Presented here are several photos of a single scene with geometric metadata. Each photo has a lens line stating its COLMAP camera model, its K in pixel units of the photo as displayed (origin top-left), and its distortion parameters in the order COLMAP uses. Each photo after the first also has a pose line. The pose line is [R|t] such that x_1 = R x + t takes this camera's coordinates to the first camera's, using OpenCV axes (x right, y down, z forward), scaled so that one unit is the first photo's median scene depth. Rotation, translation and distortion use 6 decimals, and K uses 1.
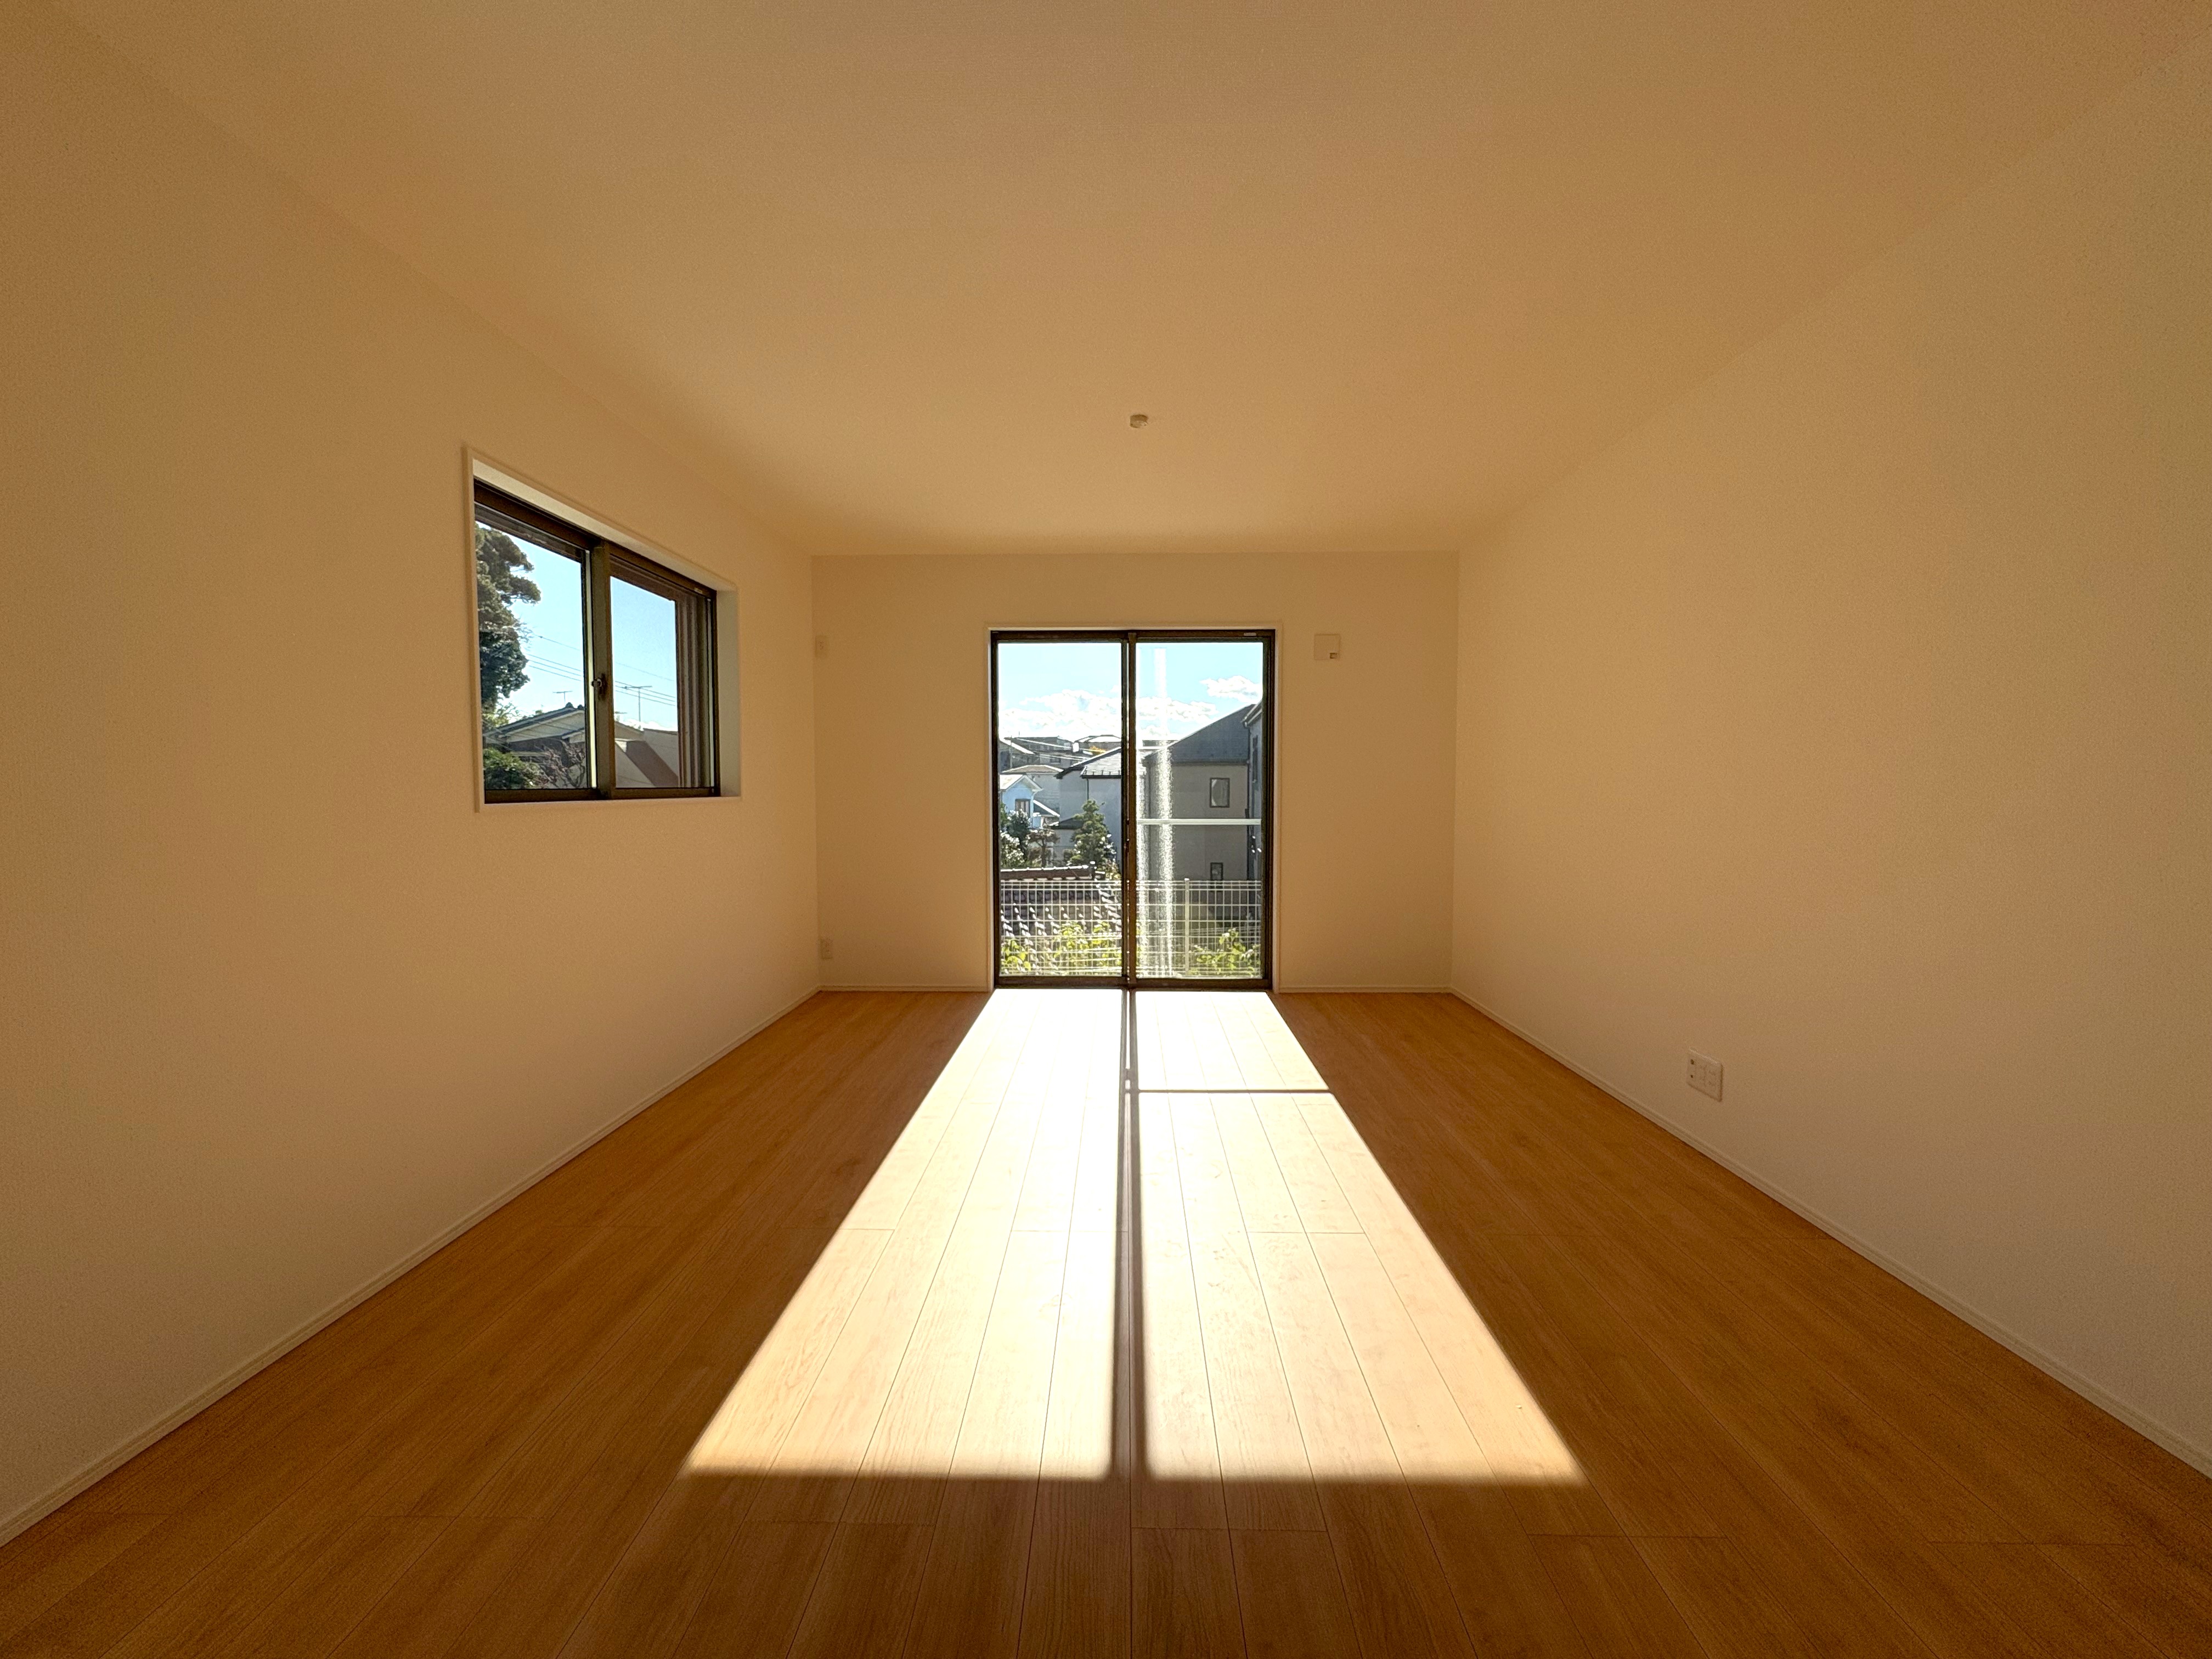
lens RADIAL K [[882.6, 0, 1106.0], [0, 882.6, 829.5], [0, 0, 1]] dist [0.005759, -0.003181]
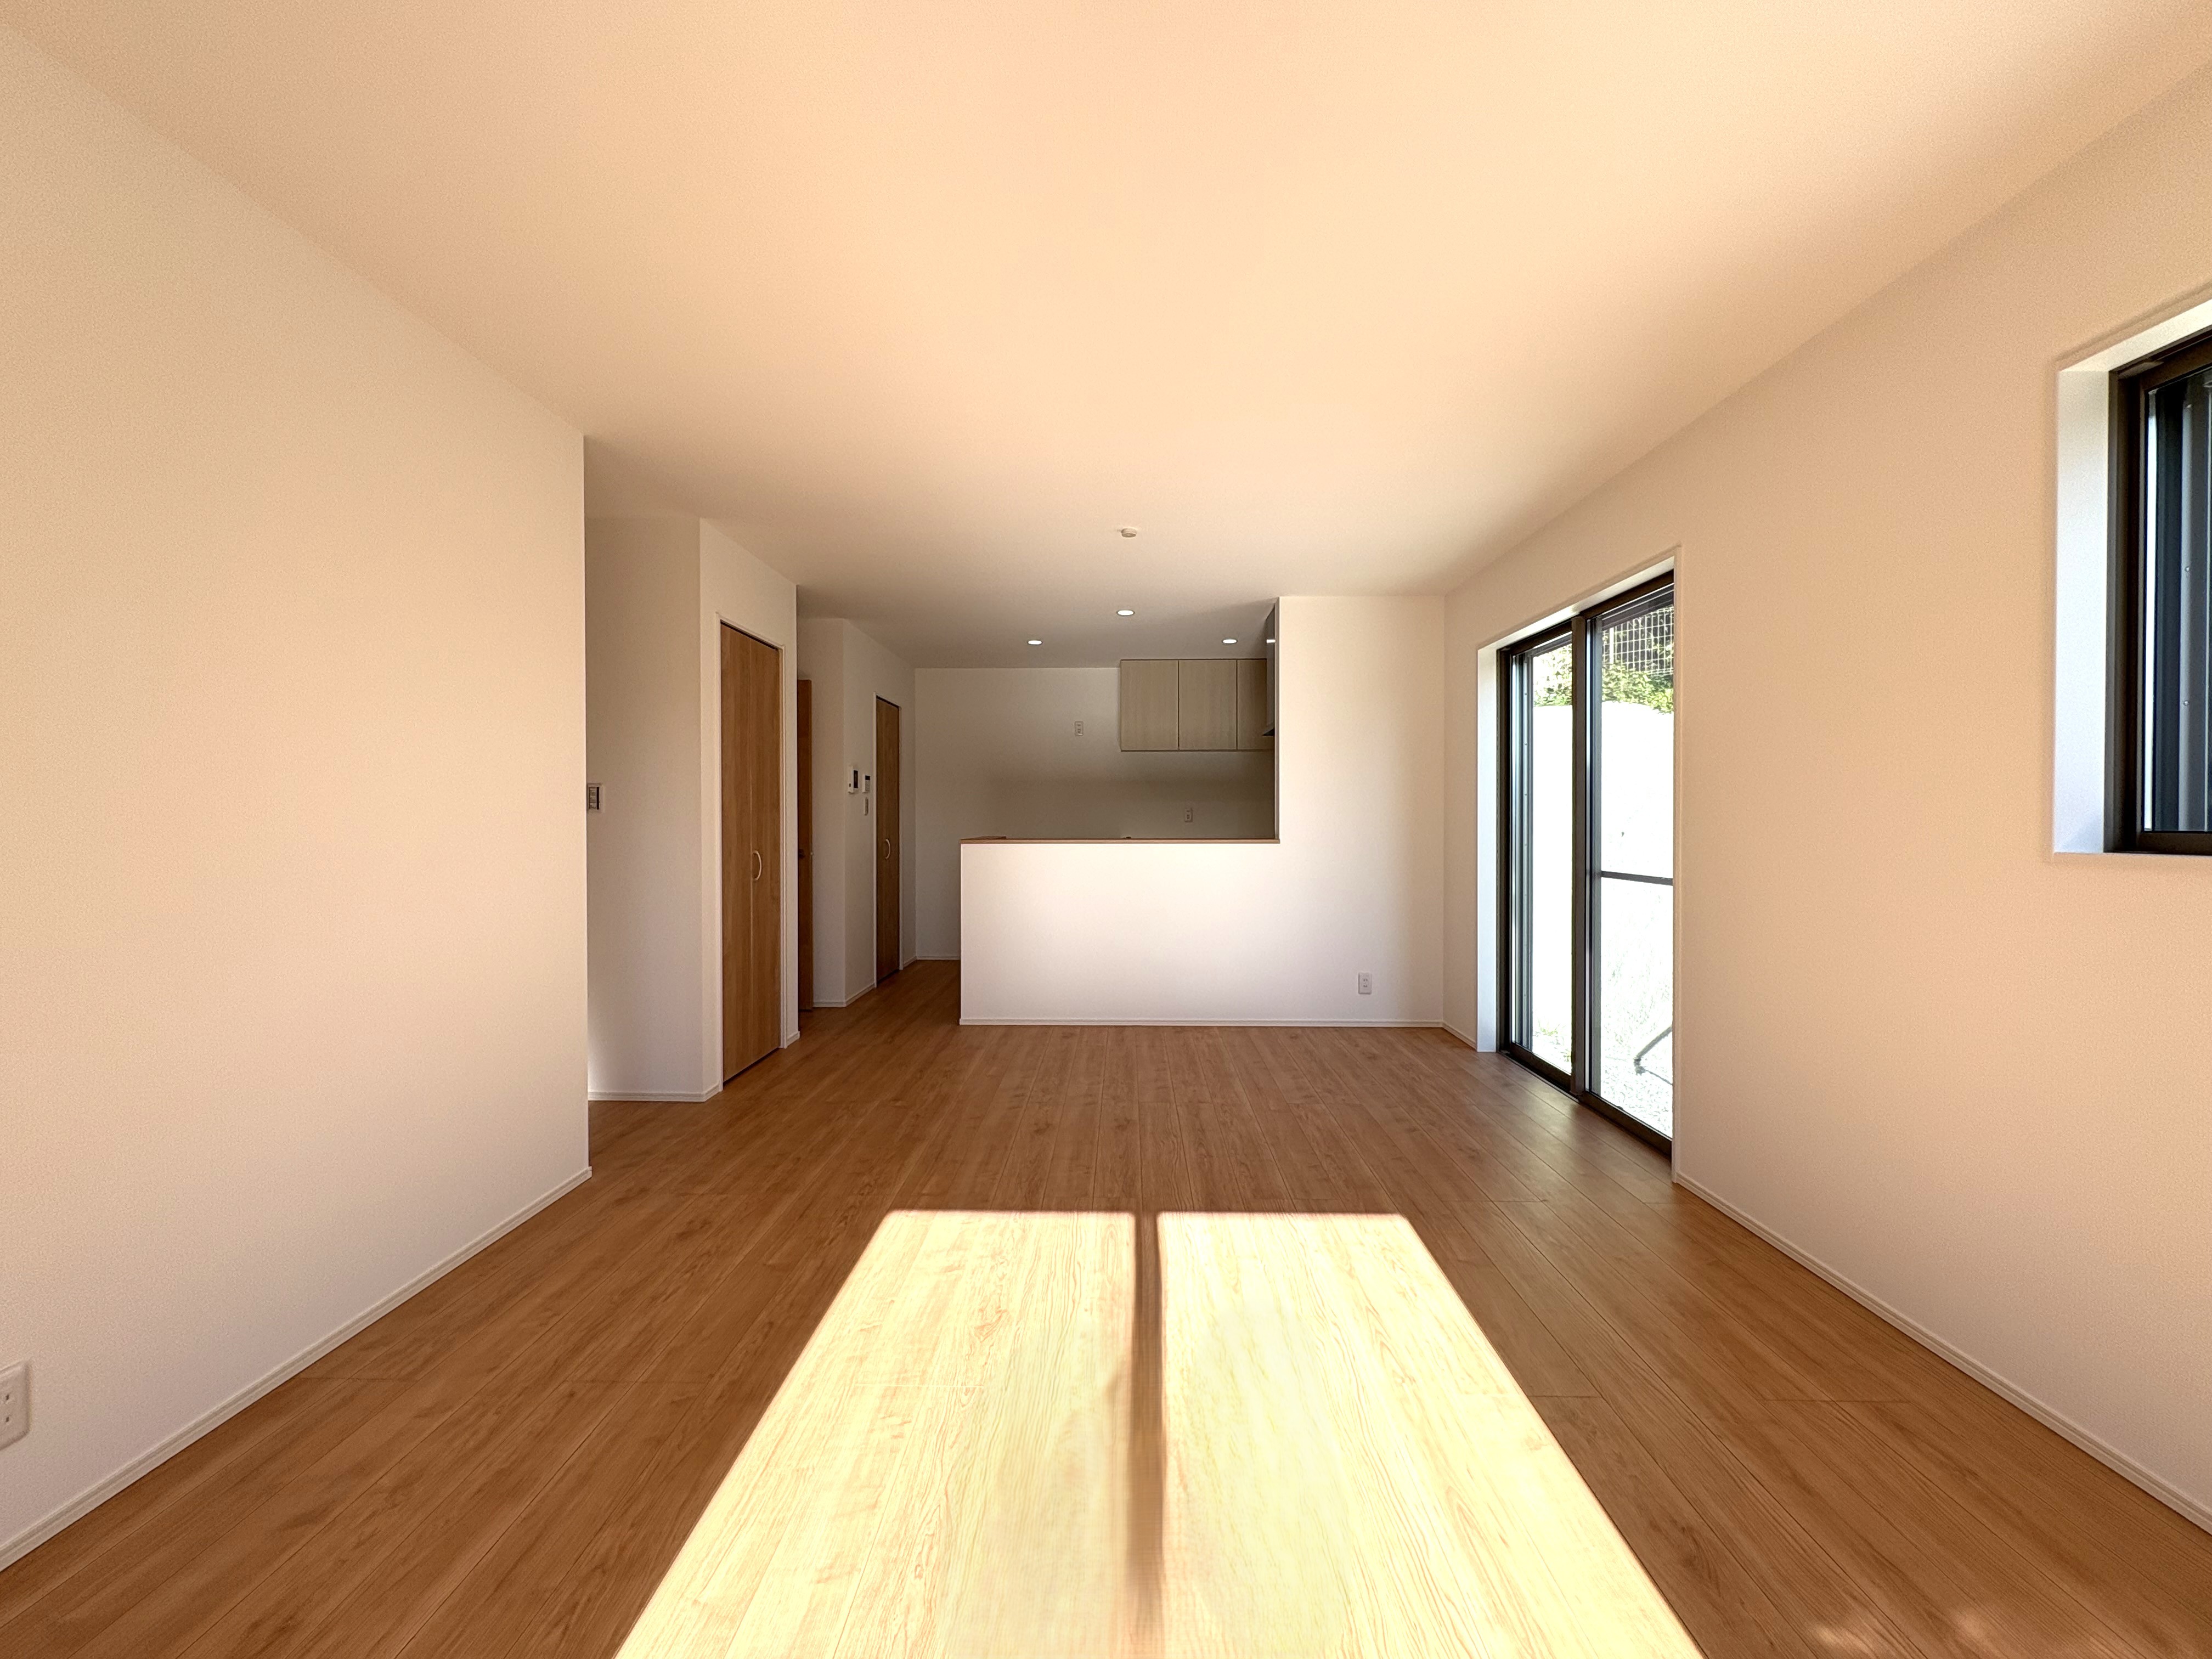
lens RADIAL K [[882.6, 0, 1106.0], [0, 882.6, 829.5], [0, 0, 1]] dist [0.005759, -0.003181]
pose [[-0.999990, 0.001725, 0.004016, 0.063928], [0.001976, 0.997986, 0.063403, -0.100525], [-0.003899, 0.063411, -0.997980, 1.841513]]
